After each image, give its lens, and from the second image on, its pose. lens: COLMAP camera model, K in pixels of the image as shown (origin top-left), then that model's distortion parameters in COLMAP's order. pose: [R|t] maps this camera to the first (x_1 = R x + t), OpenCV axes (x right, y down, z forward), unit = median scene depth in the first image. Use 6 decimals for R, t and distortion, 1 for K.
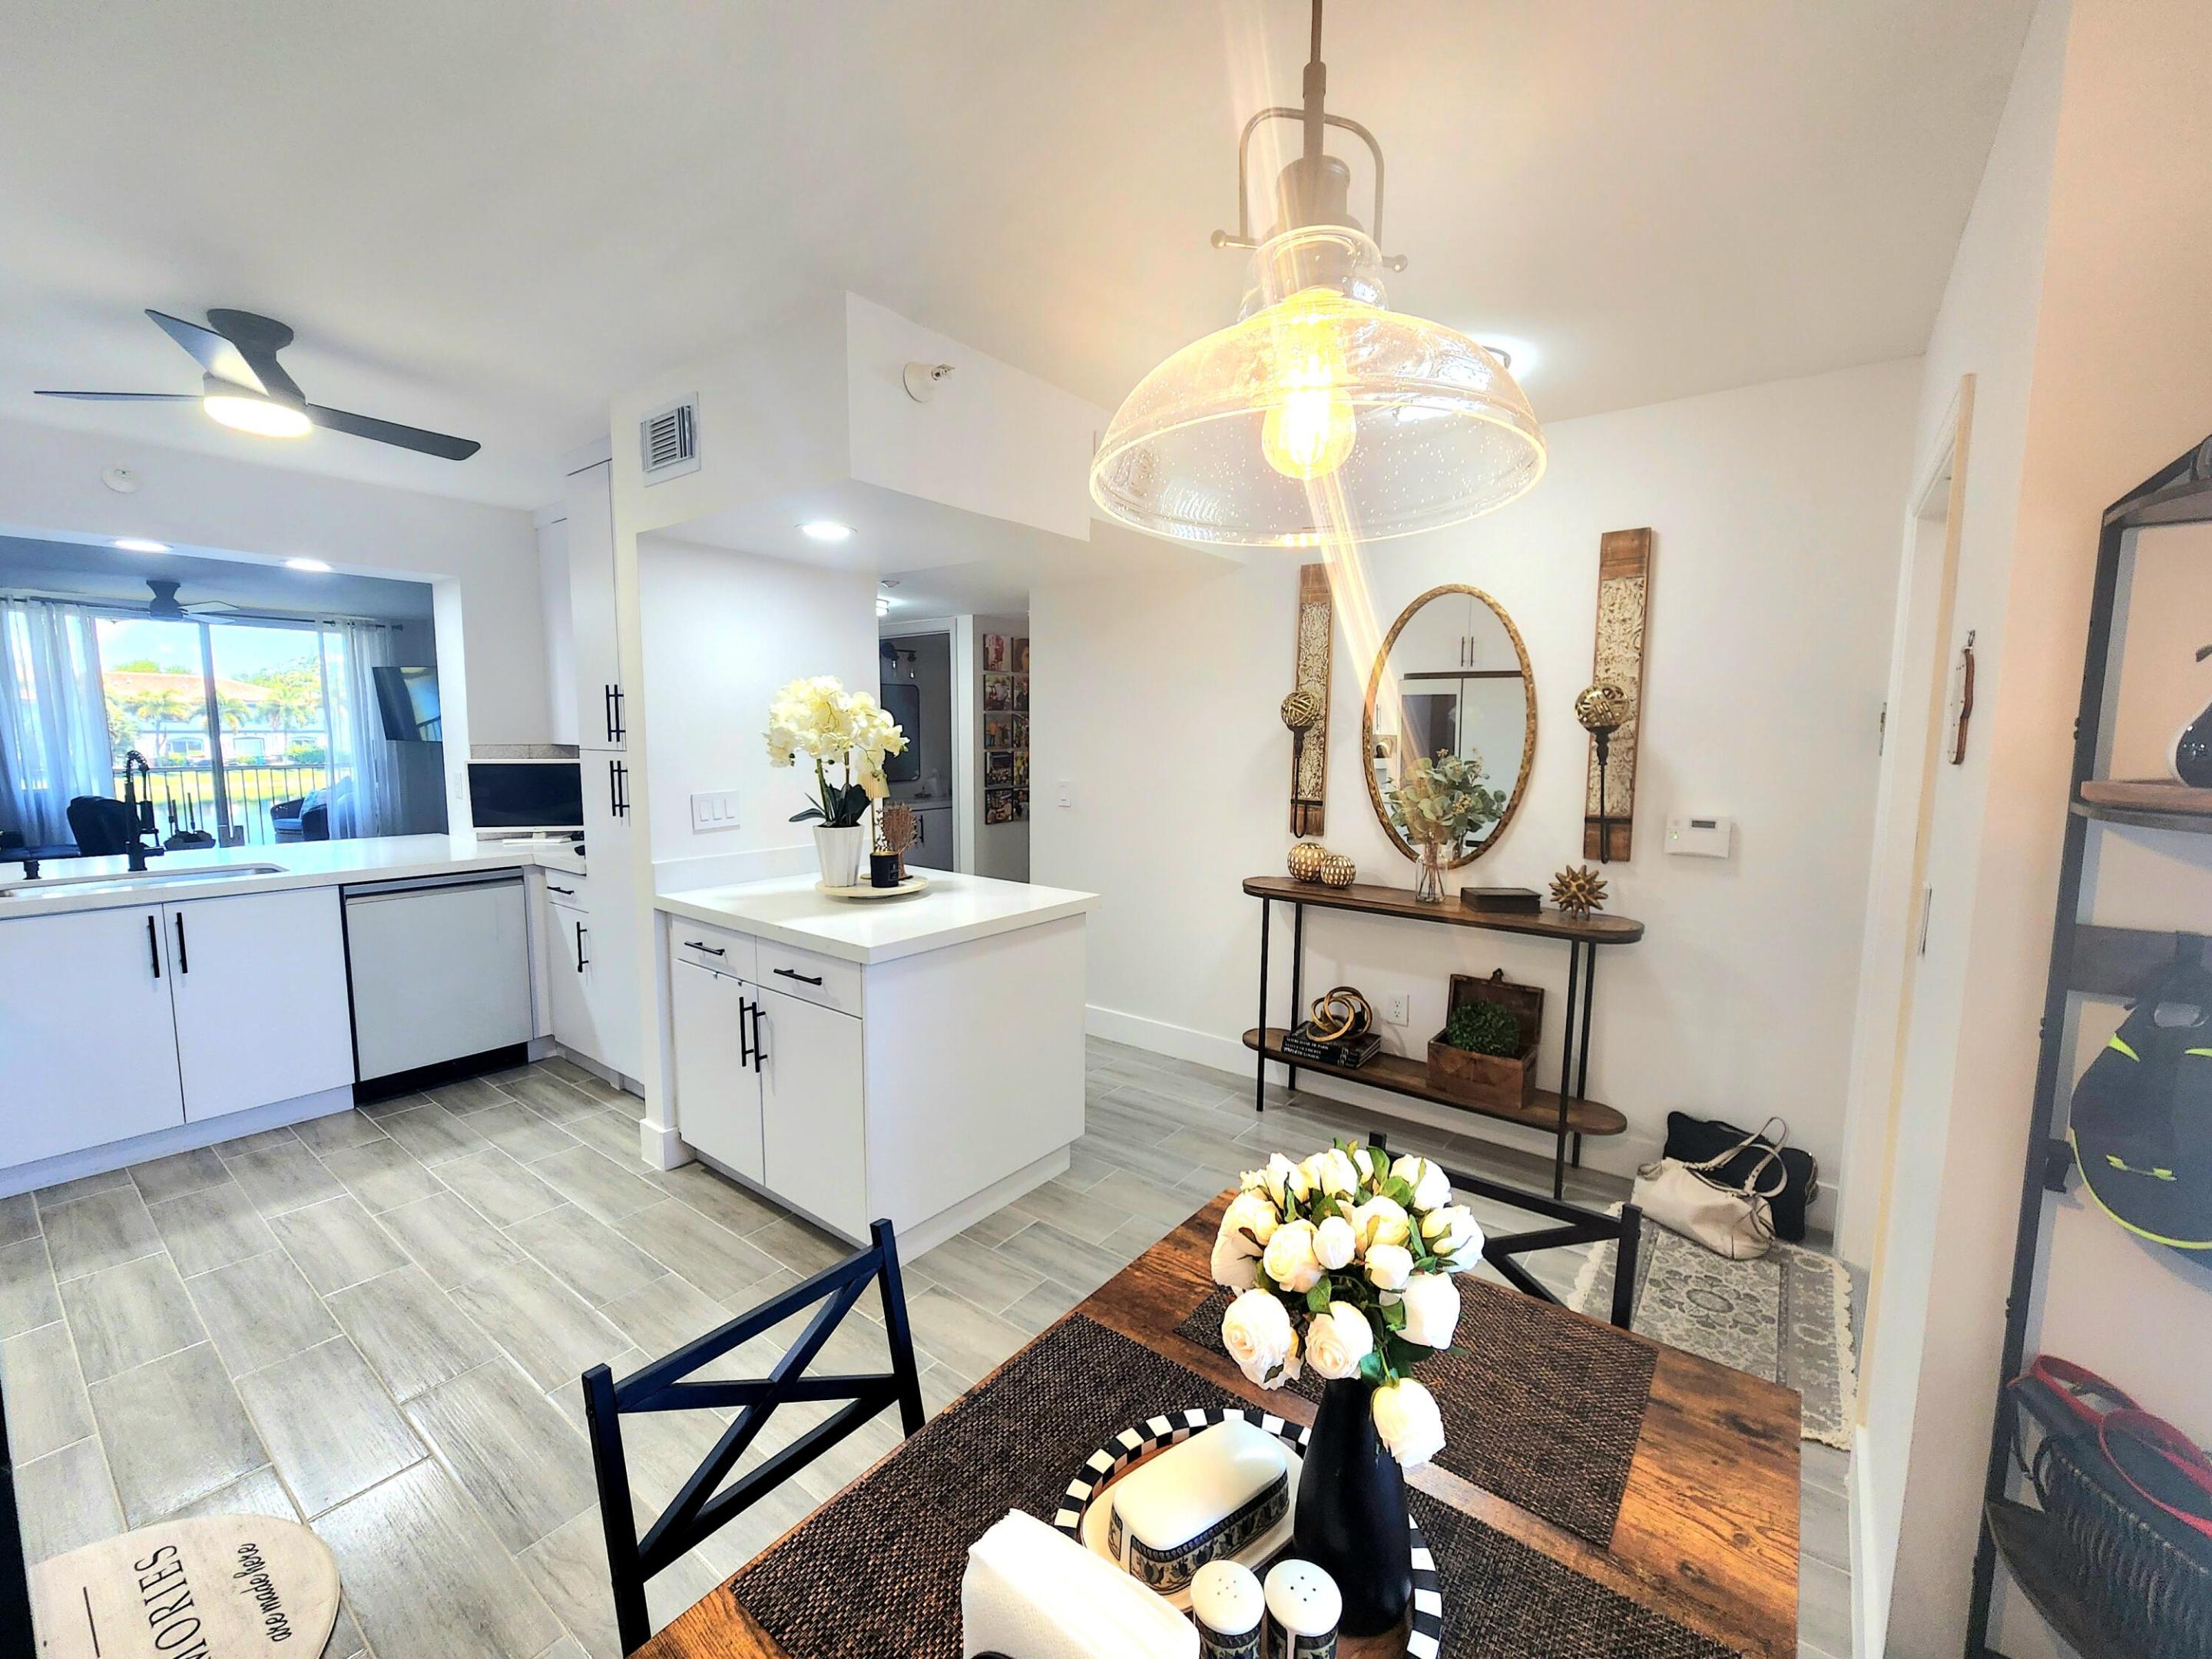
lens RADIAL K [[902.9, 0, 1098.4], [0, 902.9, 827.4], [0, 0, 1]] dist [0.000068, 0.000346]
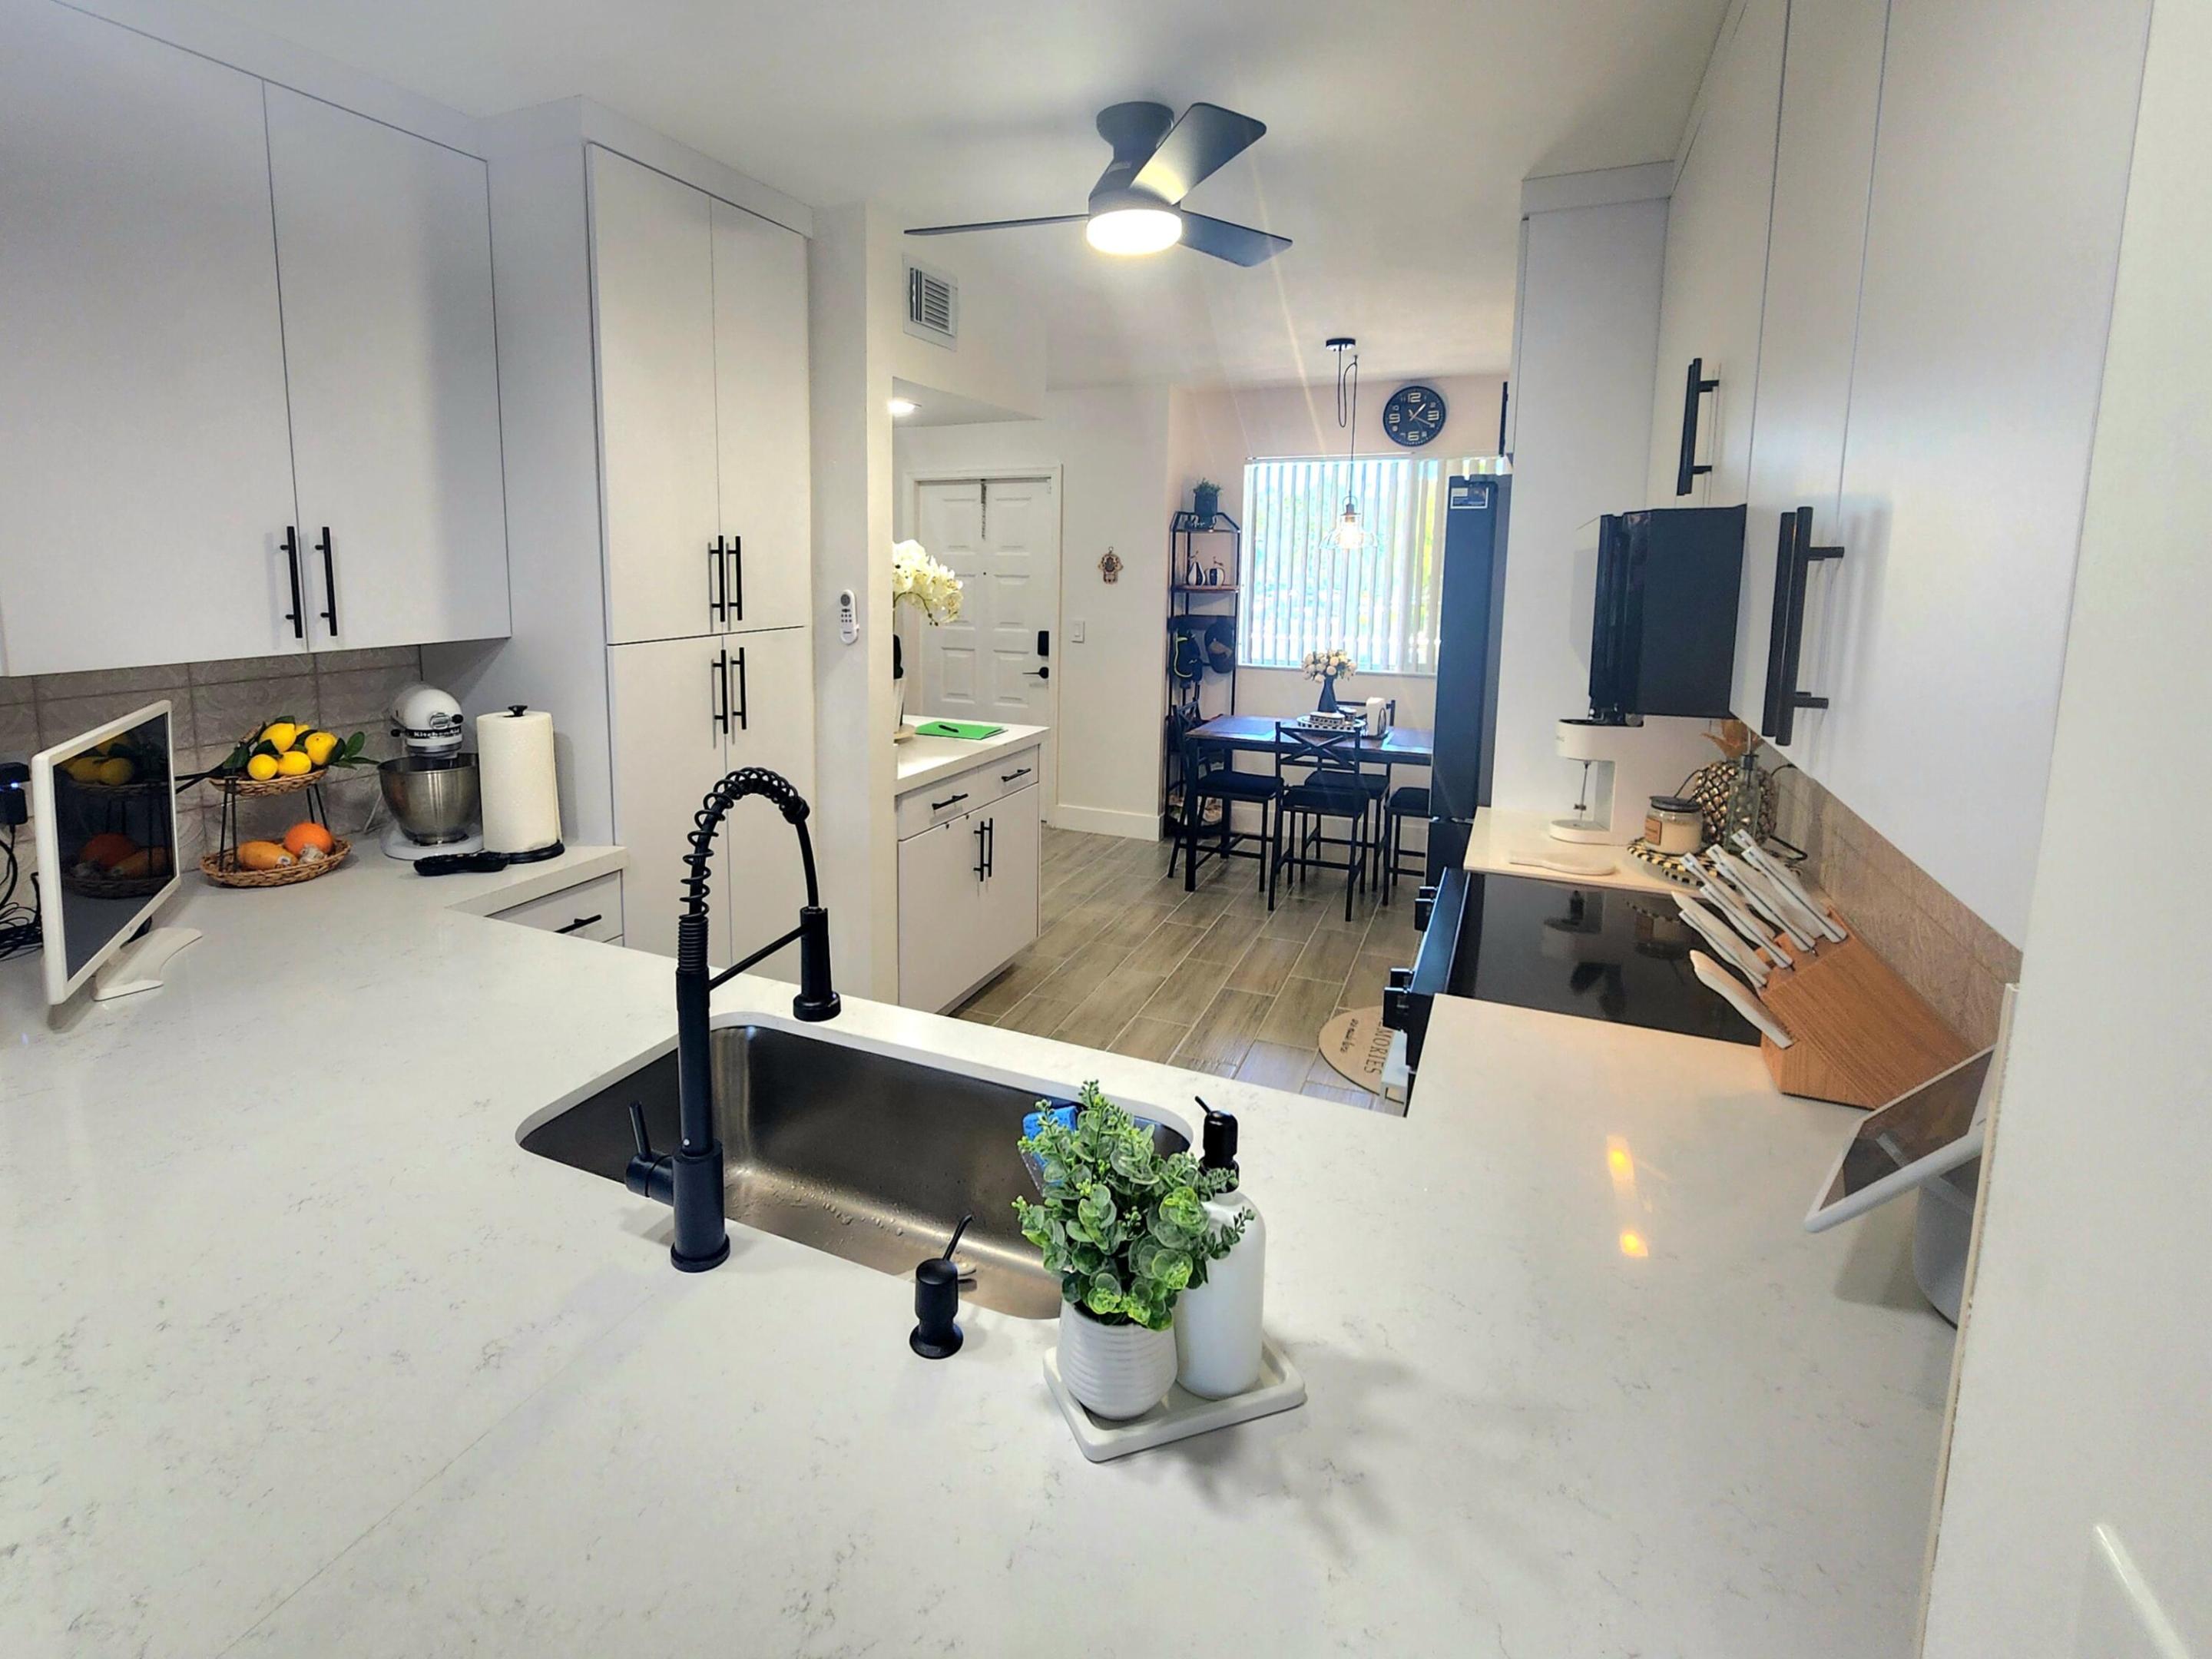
lens RADIAL K [[1072.9, 0, 1008.9], [0, 1072.9, 697.5], [0, 0, 1]] dist [-0.001034, -0.000062]
pose [[-0.209821, -0.136105, 0.968220, -1.320874], [0.097918, 0.982360, 0.159312, -0.141206], [-0.972824, 0.128234, -0.192793, 0.937576]]
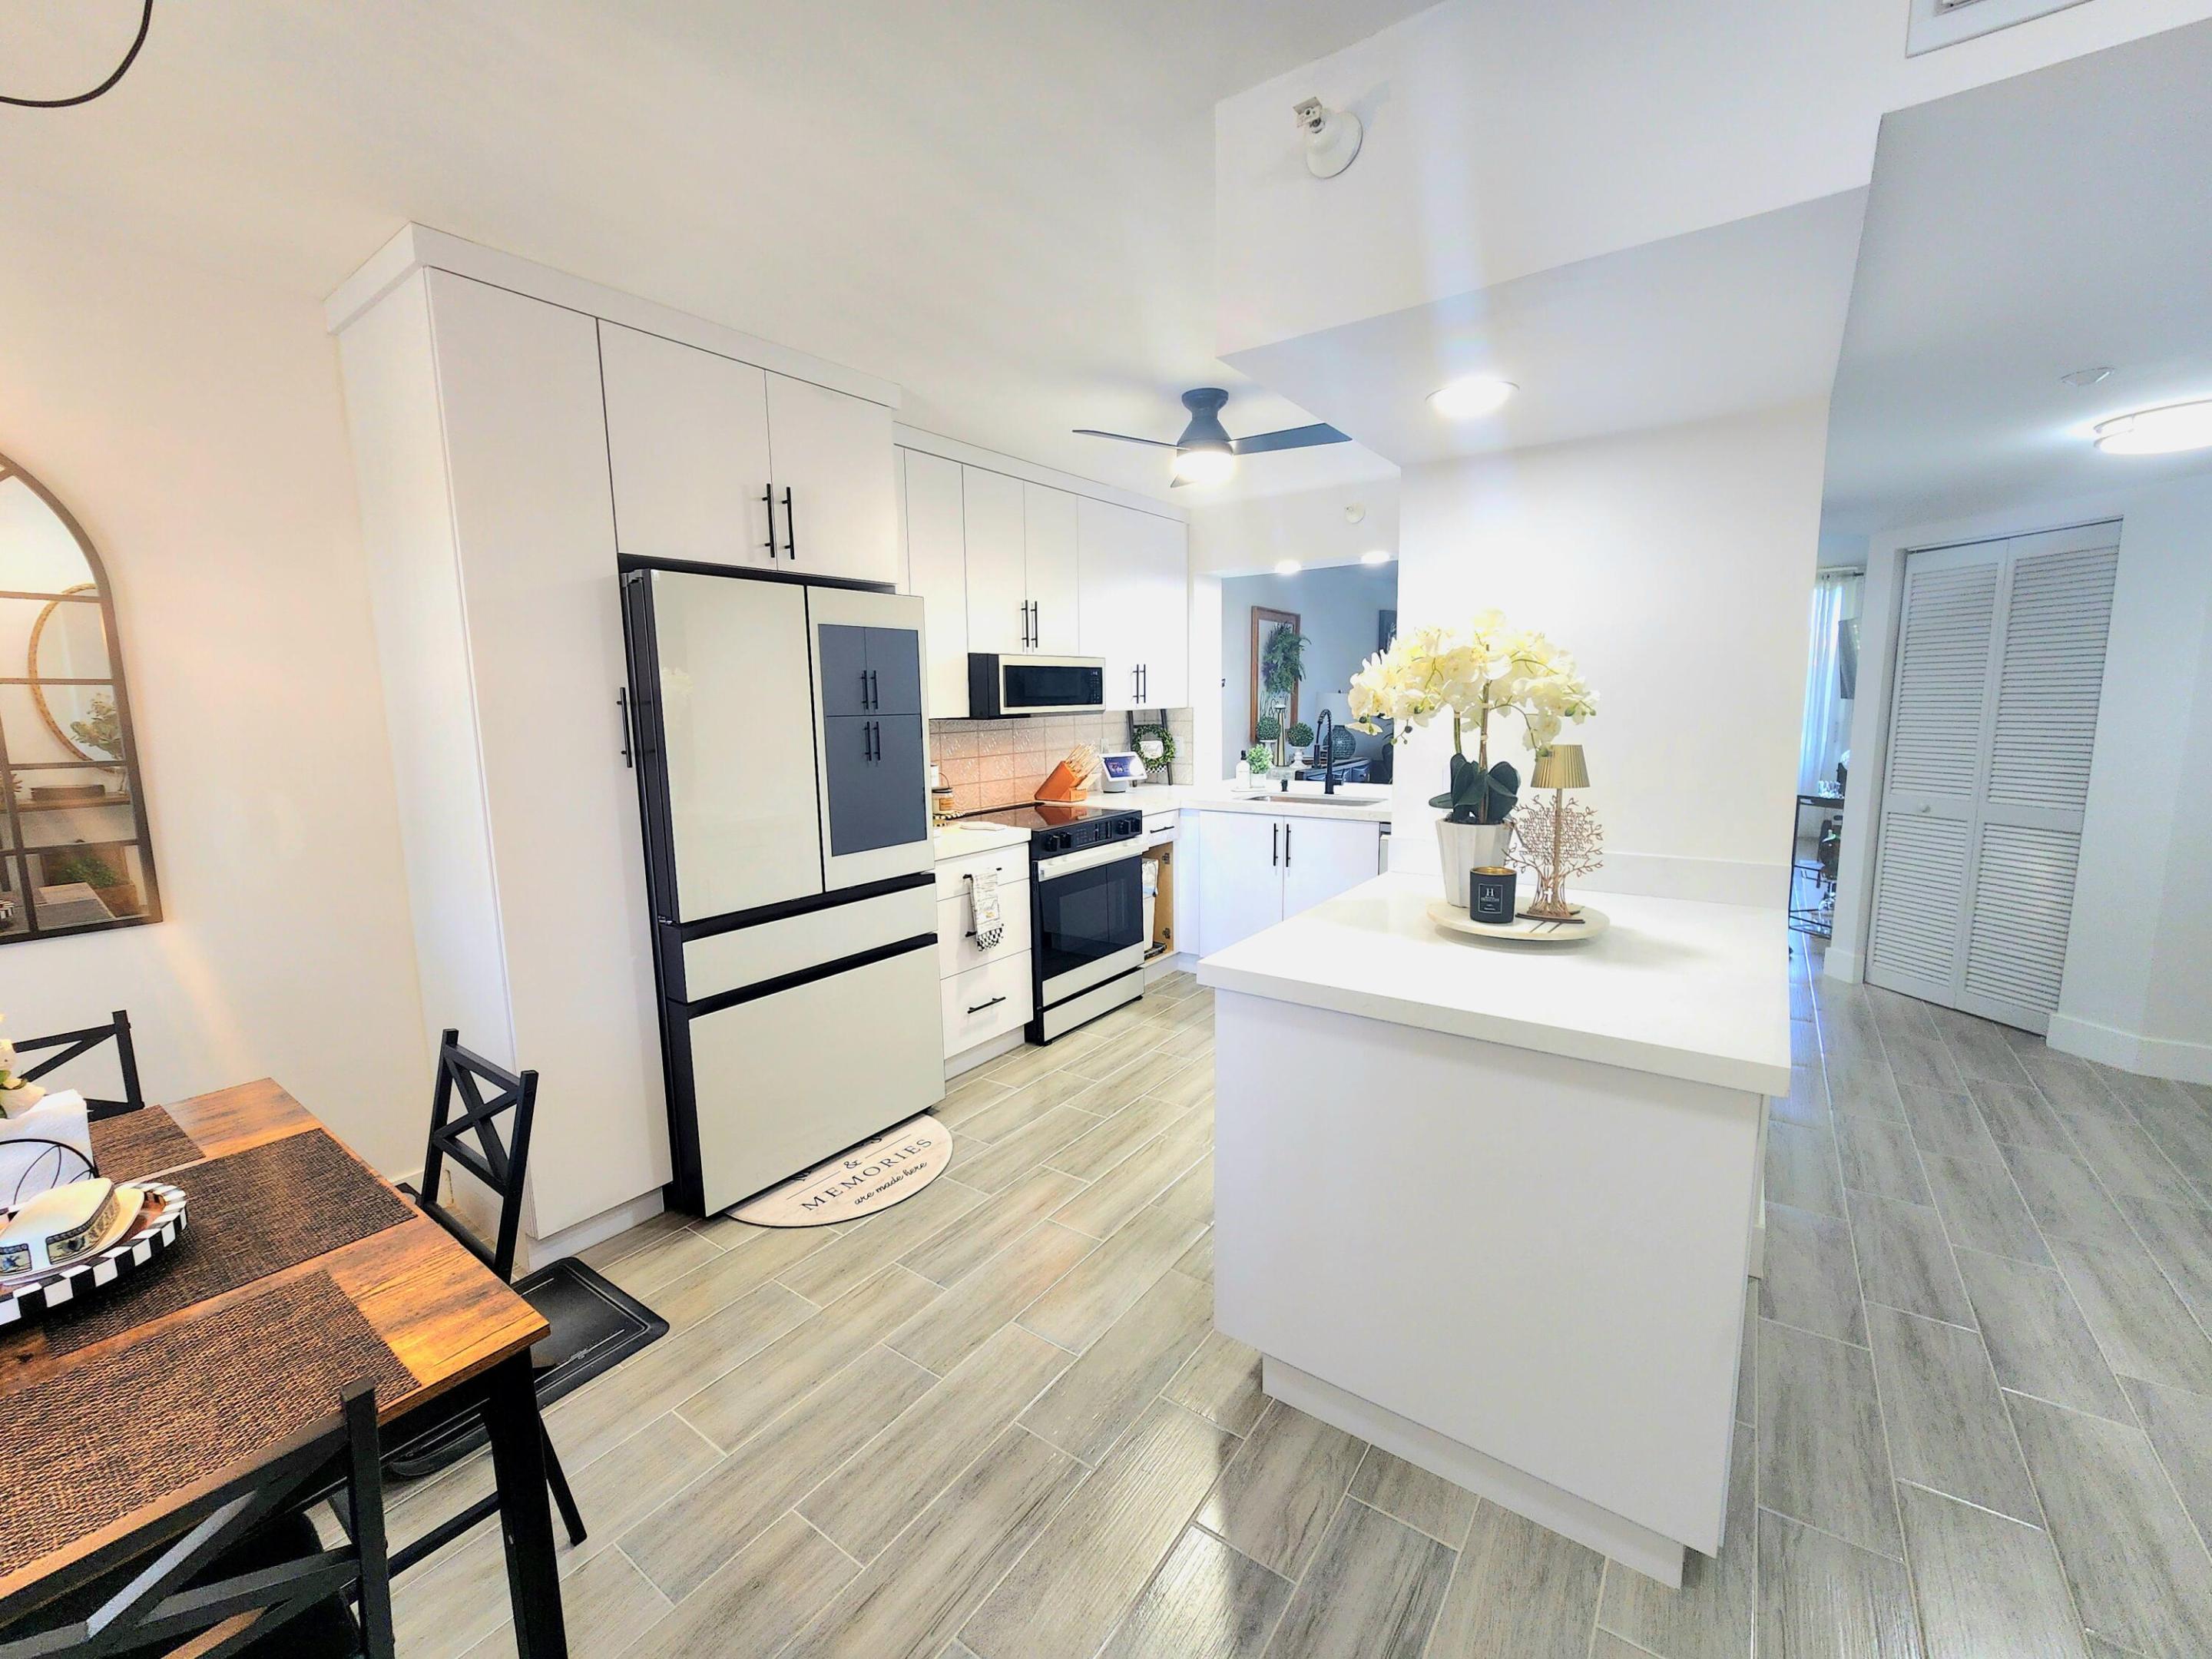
lens RADIAL K [[908.5, 0, 1099.1], [0, 908.5, 825.7], [0, 0, 1]] dist [-0.002796, -0.000037]
pose [[0.027081, 0.131566, -0.990937, 0.347278], [-0.090347, 0.987566, 0.128649, -0.053636], [0.995542, 0.086044, 0.038631, 0.580020]]
